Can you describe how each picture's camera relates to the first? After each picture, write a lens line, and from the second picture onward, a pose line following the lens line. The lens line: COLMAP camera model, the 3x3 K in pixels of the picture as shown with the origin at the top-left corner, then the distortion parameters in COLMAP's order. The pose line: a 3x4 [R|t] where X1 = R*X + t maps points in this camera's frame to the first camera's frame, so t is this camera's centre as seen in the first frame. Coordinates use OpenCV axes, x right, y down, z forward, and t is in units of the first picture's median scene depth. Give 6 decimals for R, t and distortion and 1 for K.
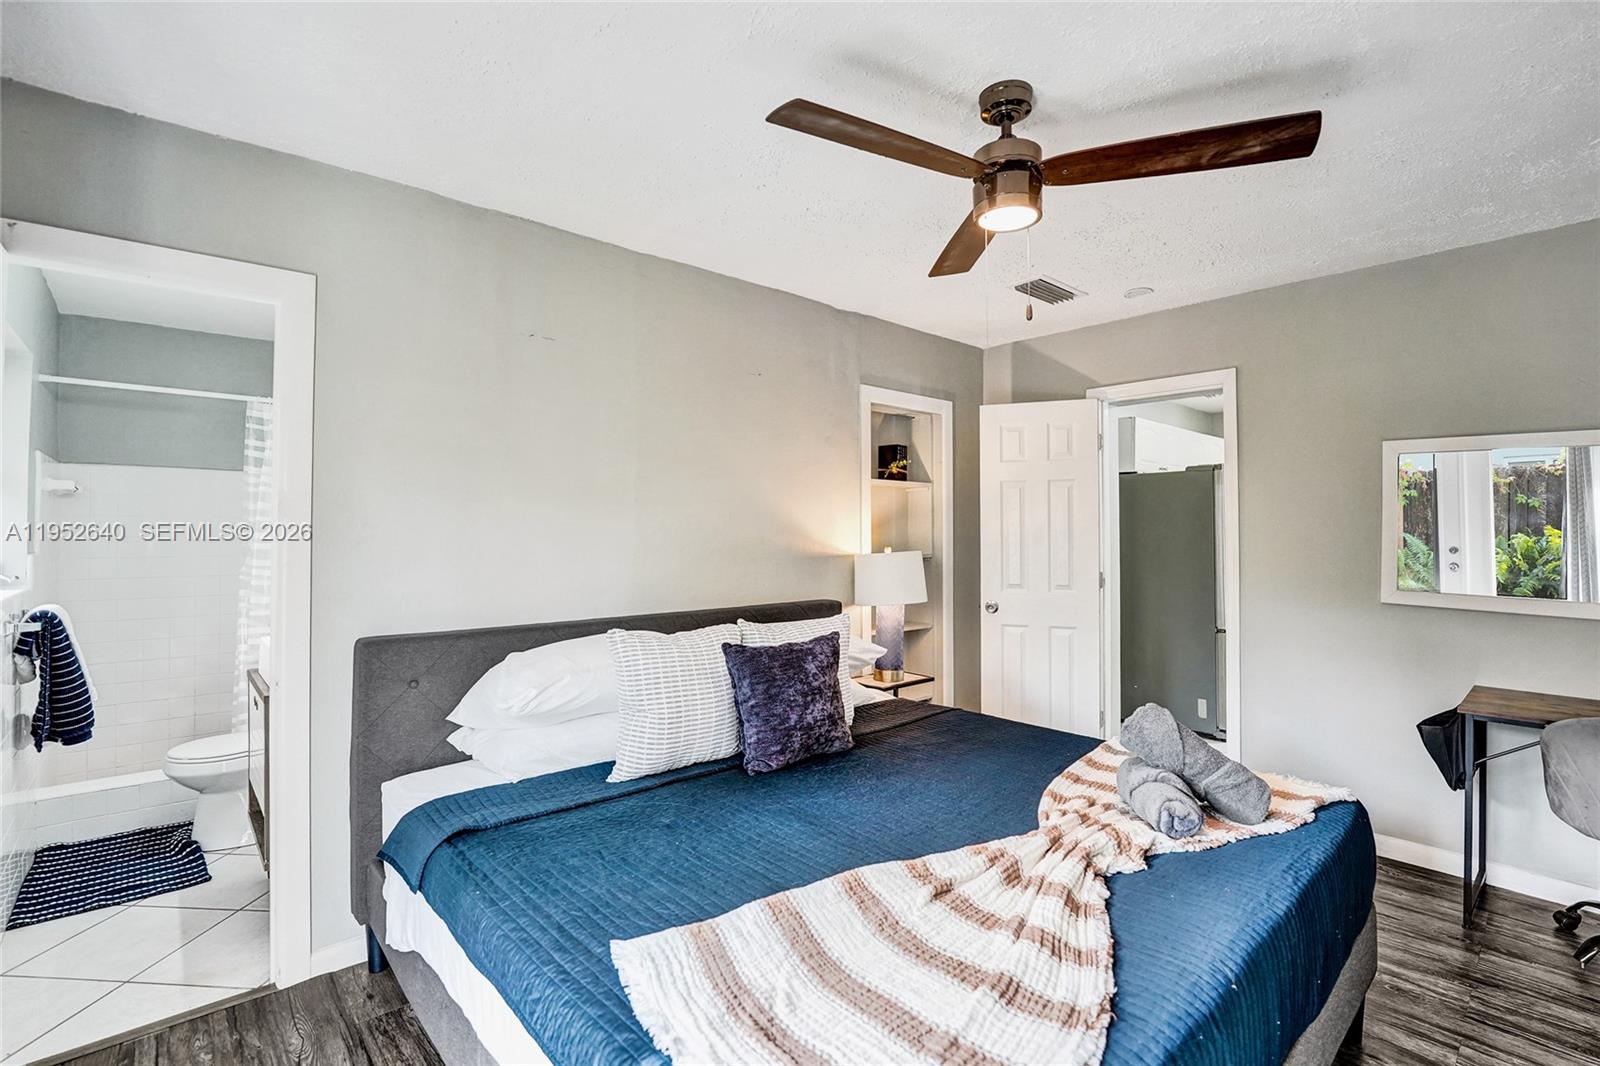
lens RADIAL K [[843.2, 0, 865.7], [0, 843.2, 513.8], [0, 0, 1]] dist [-0.005625, 0.000234]
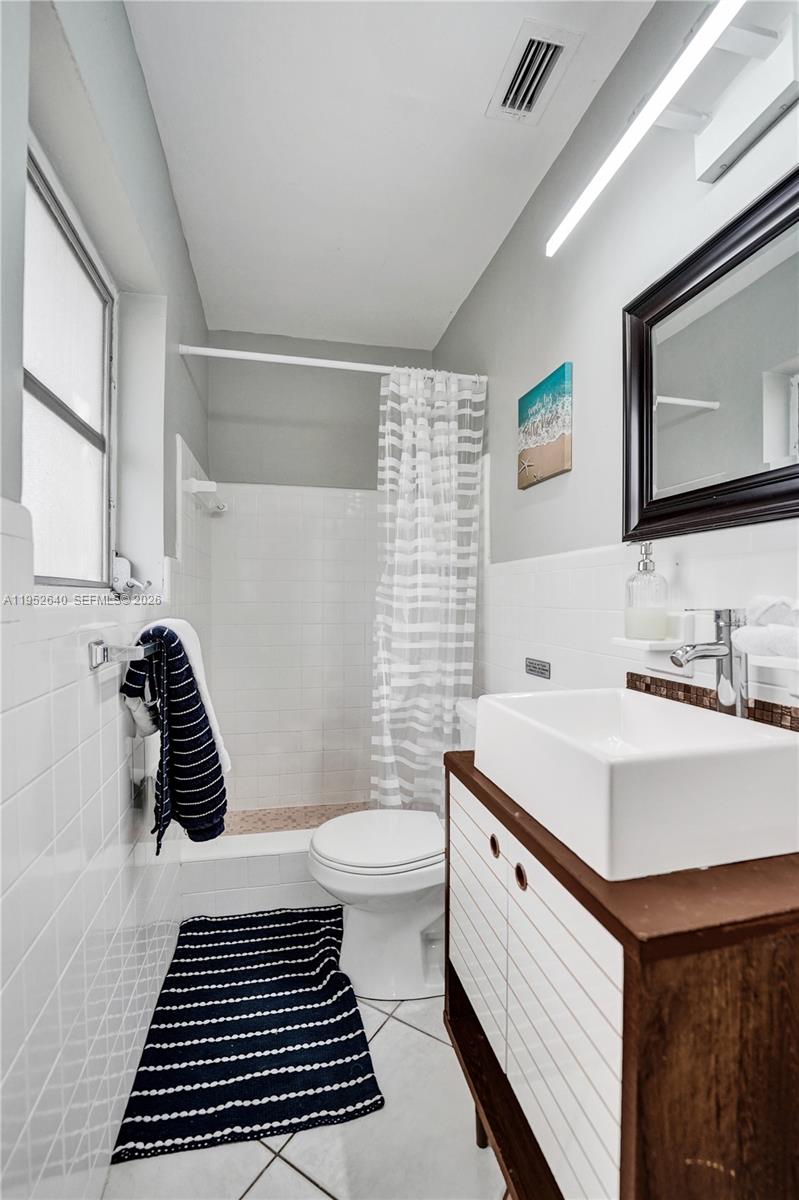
lens RADIAL K [[520.5, 0, 387.7], [0, 520.5, 600.4], [0, 0, 1]] dist [-0.010950, 0.000297]
pose [[0.879702, -0.004186, -0.475506, -0.630300], [0.008316, 0.999944, 0.006582, 0.092140], [0.475452, -0.009745, 0.879688, 0.720319]]
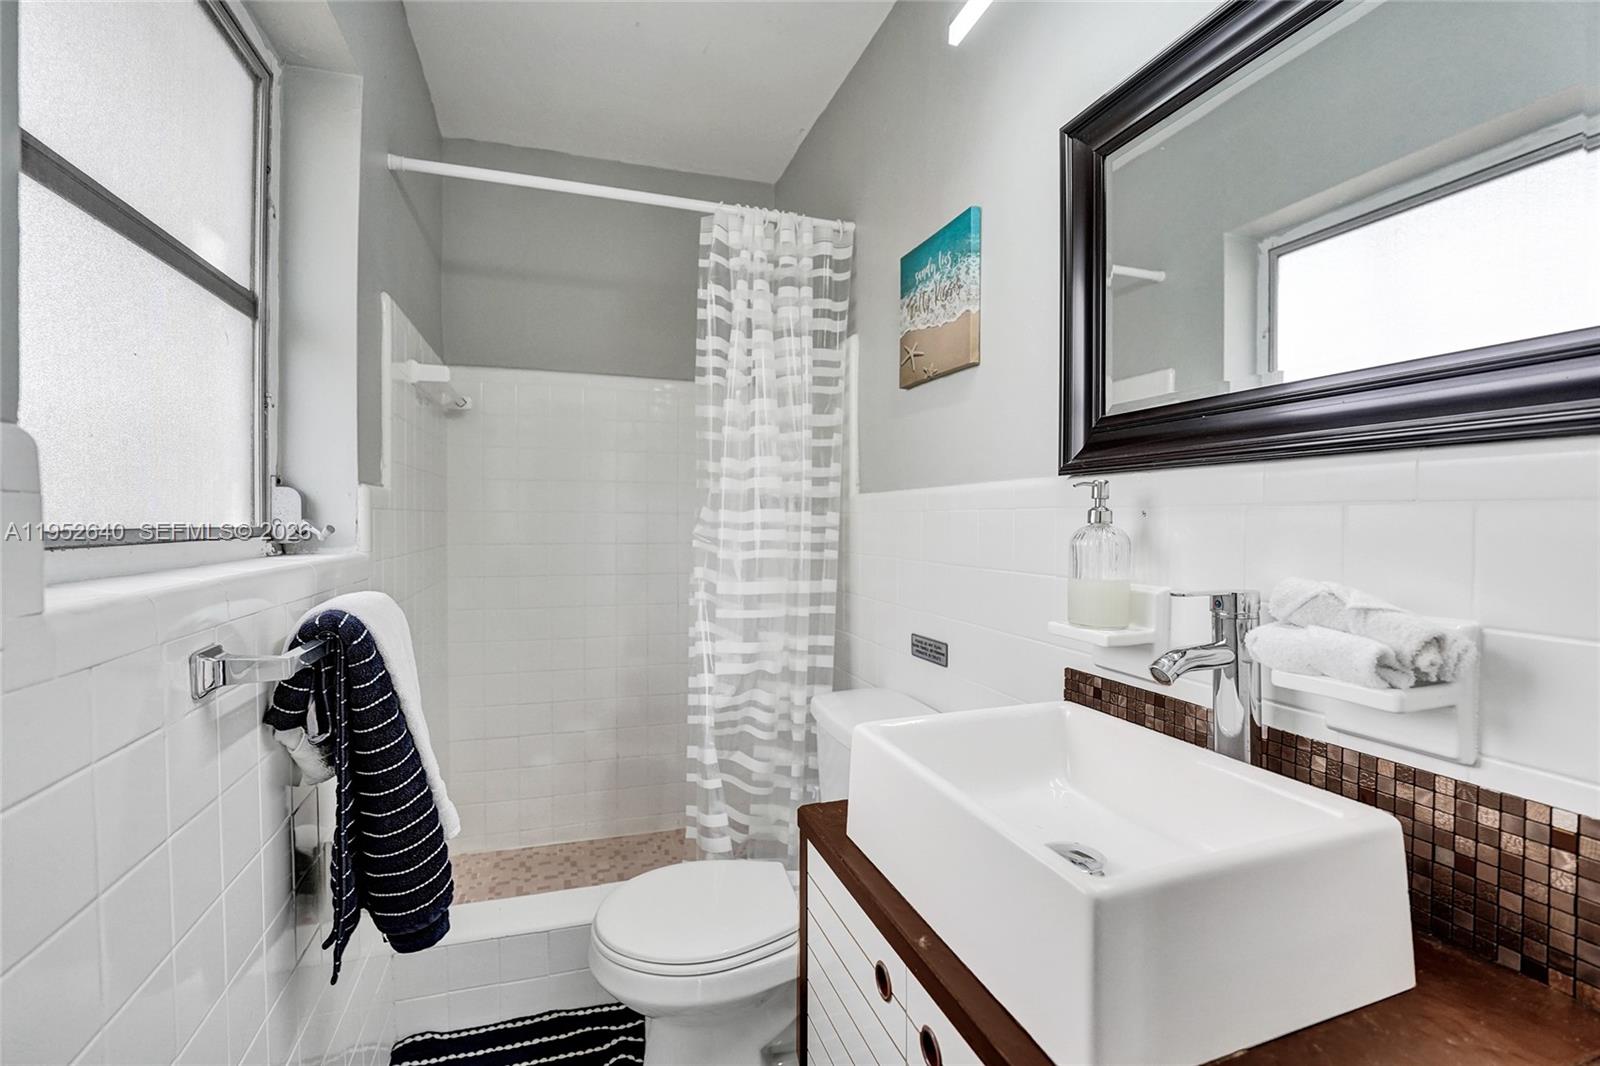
lens RADIAL K [[694.1, 0, 783.2], [0, 694.1, 524.9], [0, 0, 1]] dist [-0.010950, 0.000297]
pose [[0.923541, -0.003355, -0.383485, -0.653823], [0.008965, 0.999877, 0.012841, 0.072520], [0.383395, -0.015297, 0.923458, 0.766605]]
